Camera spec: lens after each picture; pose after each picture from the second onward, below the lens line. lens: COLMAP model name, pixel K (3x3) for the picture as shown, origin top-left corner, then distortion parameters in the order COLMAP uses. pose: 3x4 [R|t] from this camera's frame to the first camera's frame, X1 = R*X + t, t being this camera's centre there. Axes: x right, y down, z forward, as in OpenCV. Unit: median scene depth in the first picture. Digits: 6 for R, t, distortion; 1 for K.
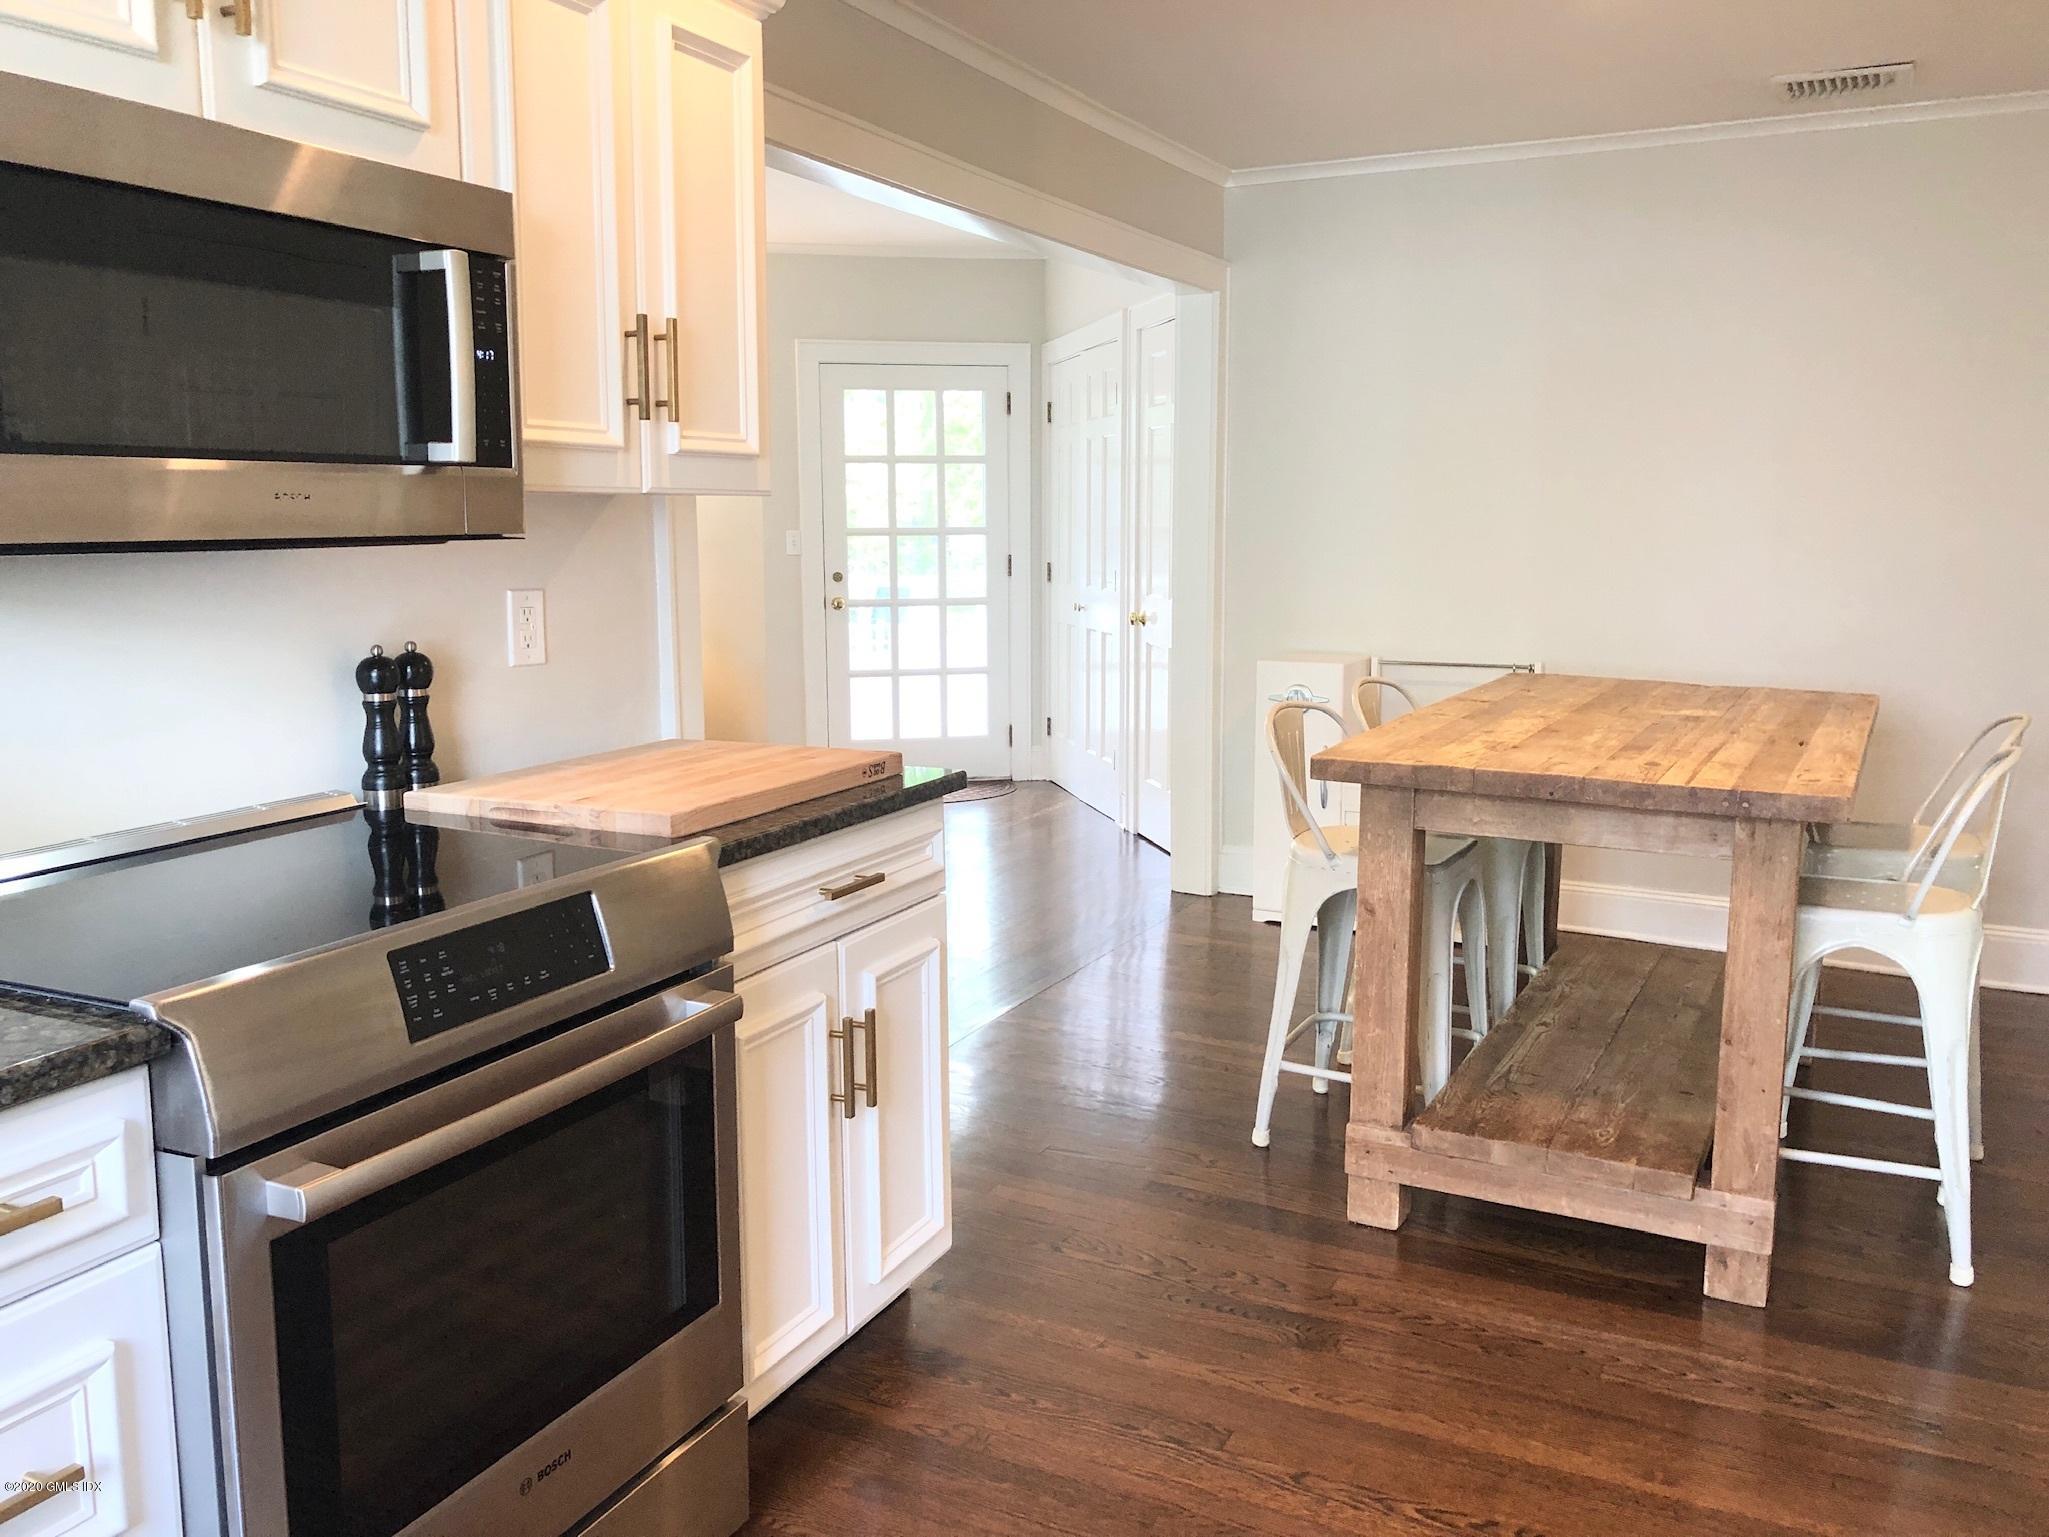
lens RADIAL K [[1660.2, 0, 1035.4], [0, 1660.2, 758.8], [0, 0, 1]] dist [0.035175, -0.003811]
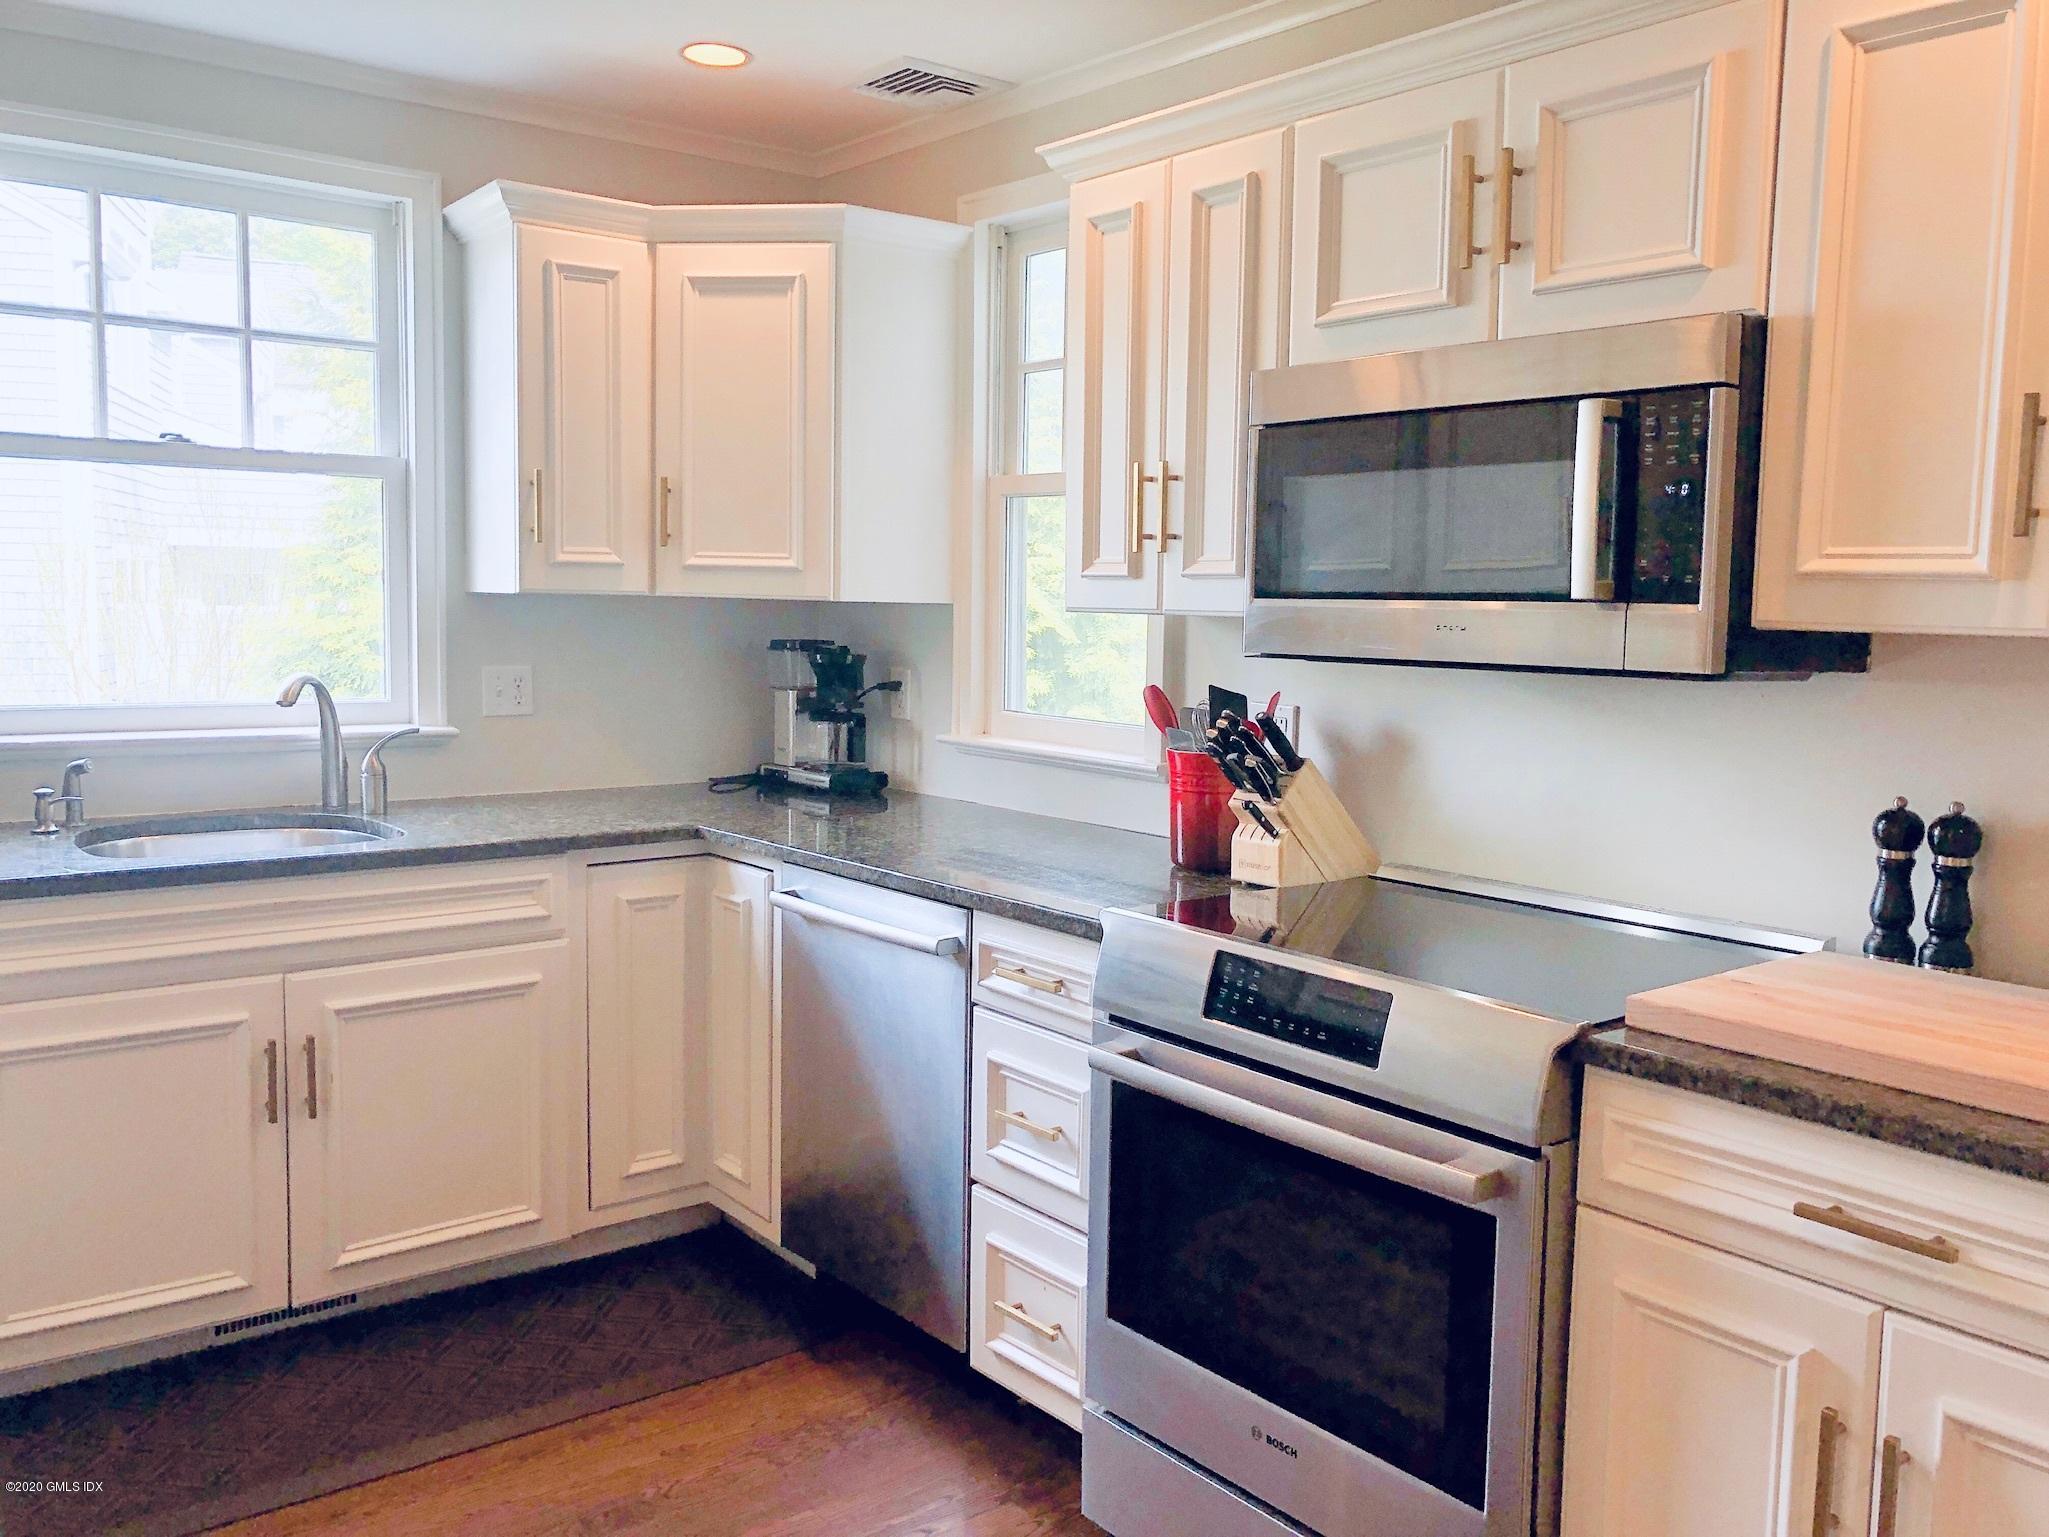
lens RADIAL K [[1660.2, 0, 1035.4], [0, 1660.2, 758.8], [0, 0, 1]] dist [0.035175, -0.003811]
pose [[-0.430823, 0.082061, -0.898698, 0.651429], [-0.150635, 0.975346, 0.161272, -0.171837], [0.889776, 0.204855, -0.407840, 0.998556]]
